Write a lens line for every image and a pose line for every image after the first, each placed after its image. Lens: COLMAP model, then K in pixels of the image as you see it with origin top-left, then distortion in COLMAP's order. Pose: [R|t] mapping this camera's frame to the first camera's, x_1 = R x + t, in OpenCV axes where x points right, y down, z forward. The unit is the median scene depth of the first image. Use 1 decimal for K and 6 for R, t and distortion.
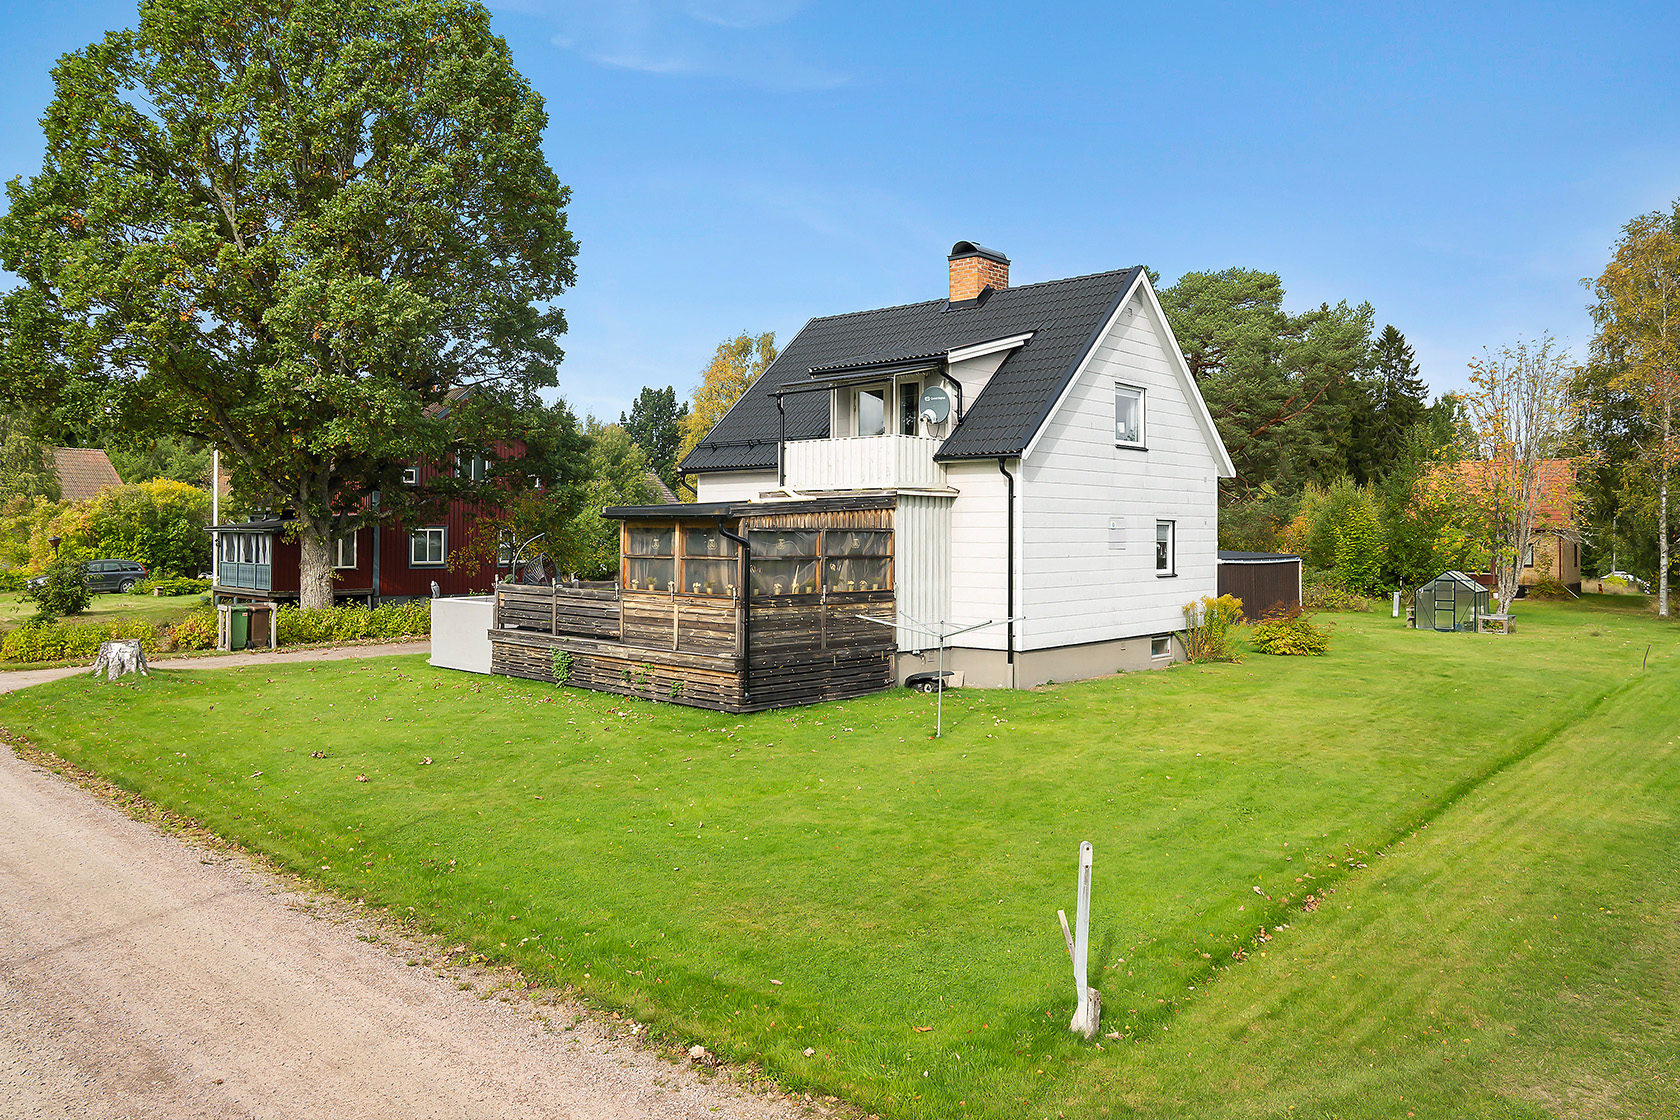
lens RADIAL K [[1146.0, 0, 840.0], [0, 1146.0, 560.0], [0, 0, 1]] dist [-0.057855, 0.000830]
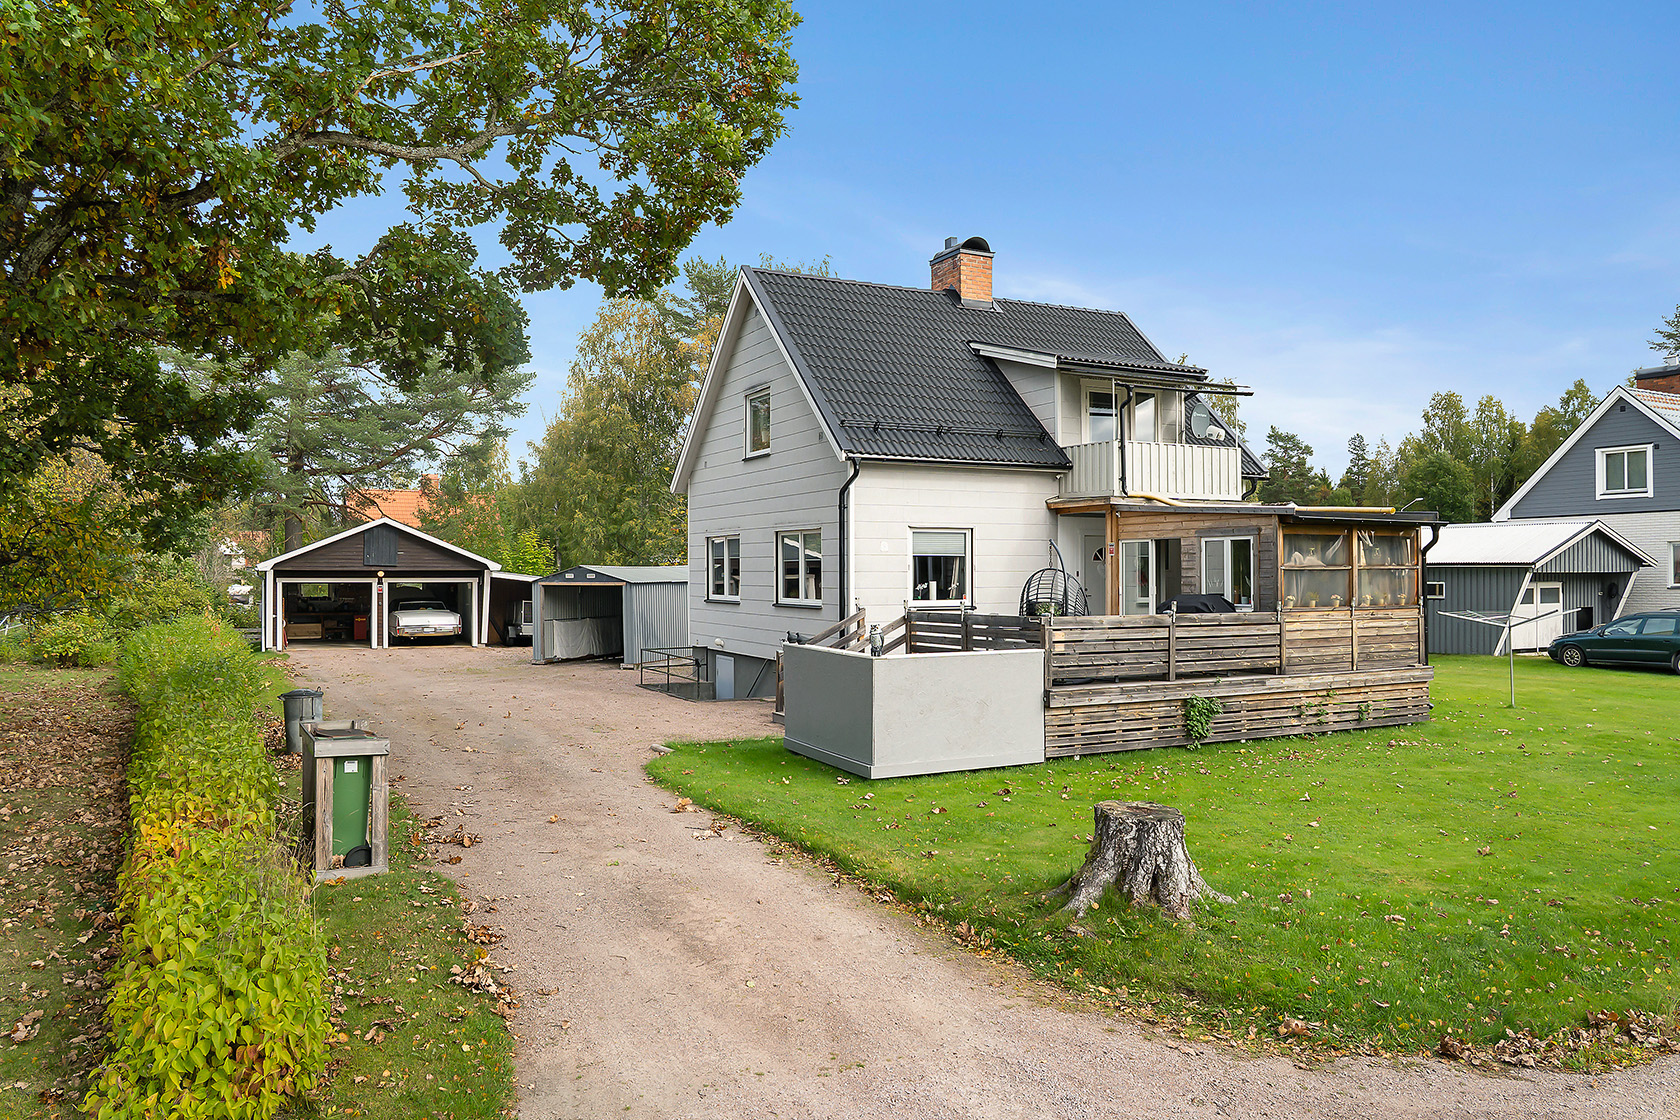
lens RADIAL K [[1146.0, 0, 840.0], [0, 1146.0, 560.0], [0, 0, 1]] dist [-0.057855, 0.000830]
pose [[0.373403, -0.005283, 0.927654, -1.076829], [0.024834, 0.999682, -0.004303, -0.013750], [-0.927337, 0.024643, 0.373415, 0.998876]]
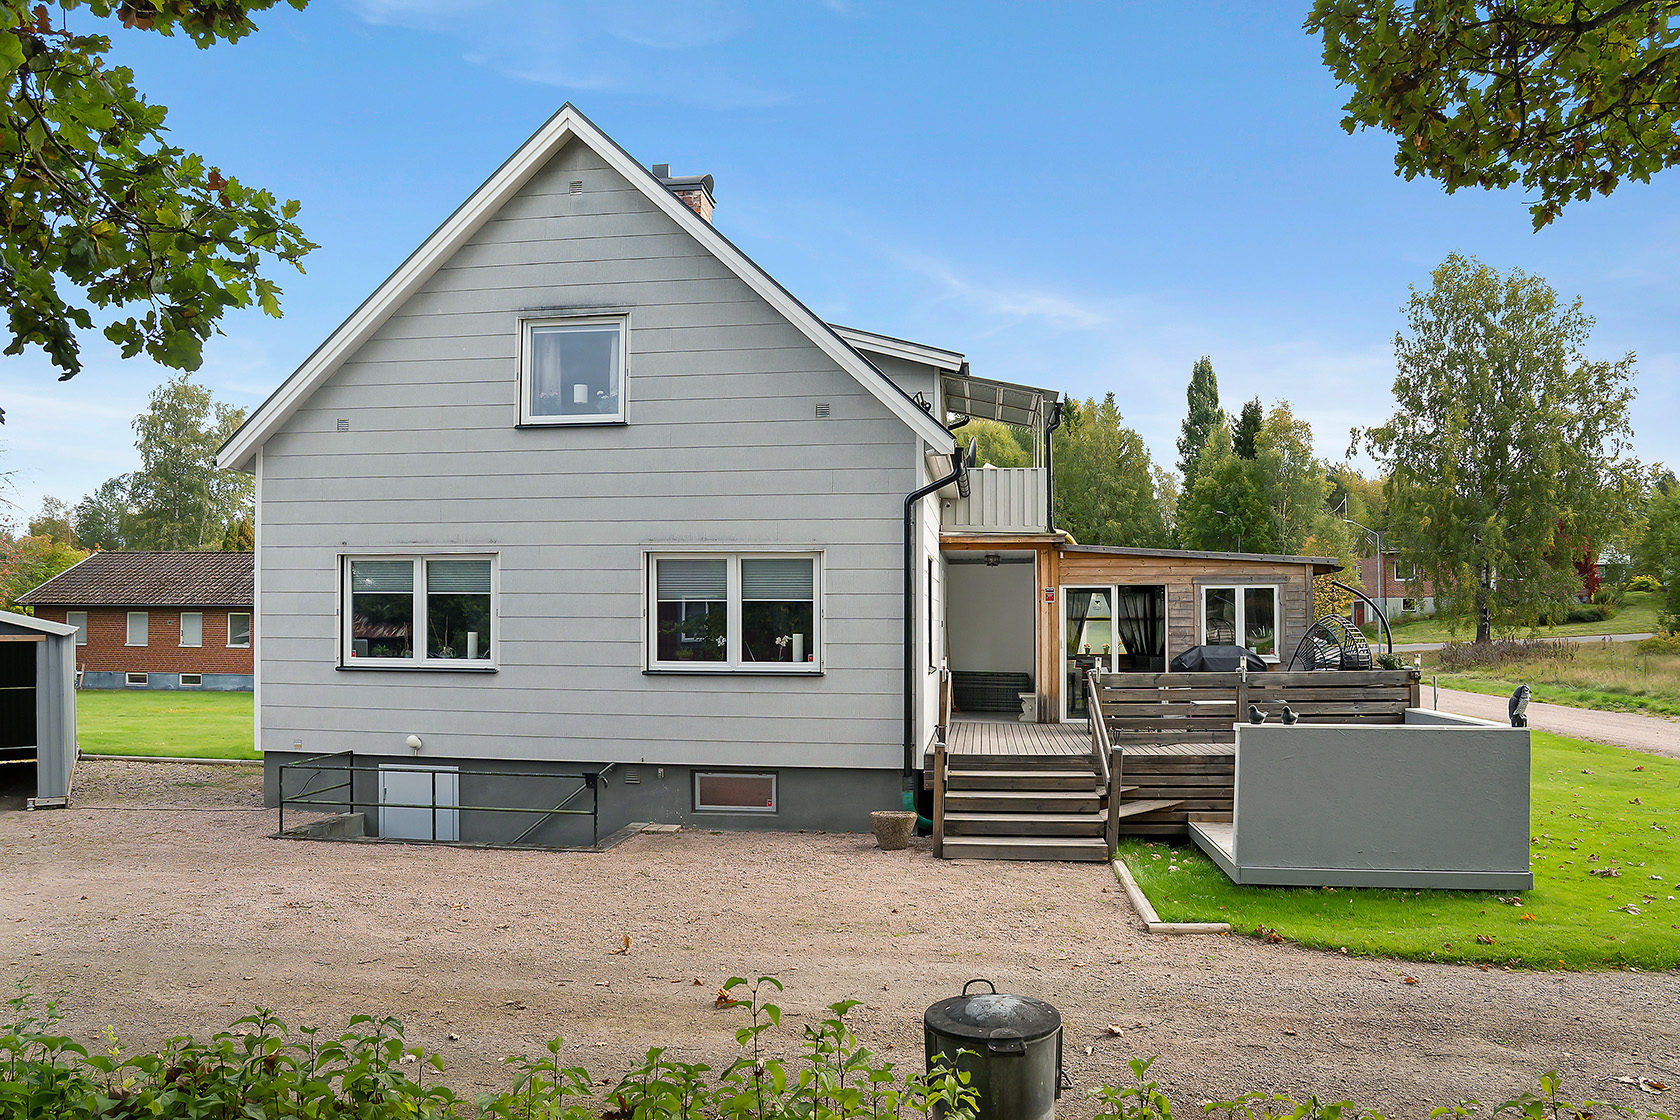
lens RADIAL K [[1146.0, 0, 840.0], [0, 1146.0, 560.0], [0, 0, 1]] dist [-0.057855, 0.000830]
pose [[-0.565402, 0.030845, 0.824238, -0.725389], [0.006177, 0.999431, -0.033164, -0.019549], [-0.824792, -0.013660, -0.565271, 1.697550]]
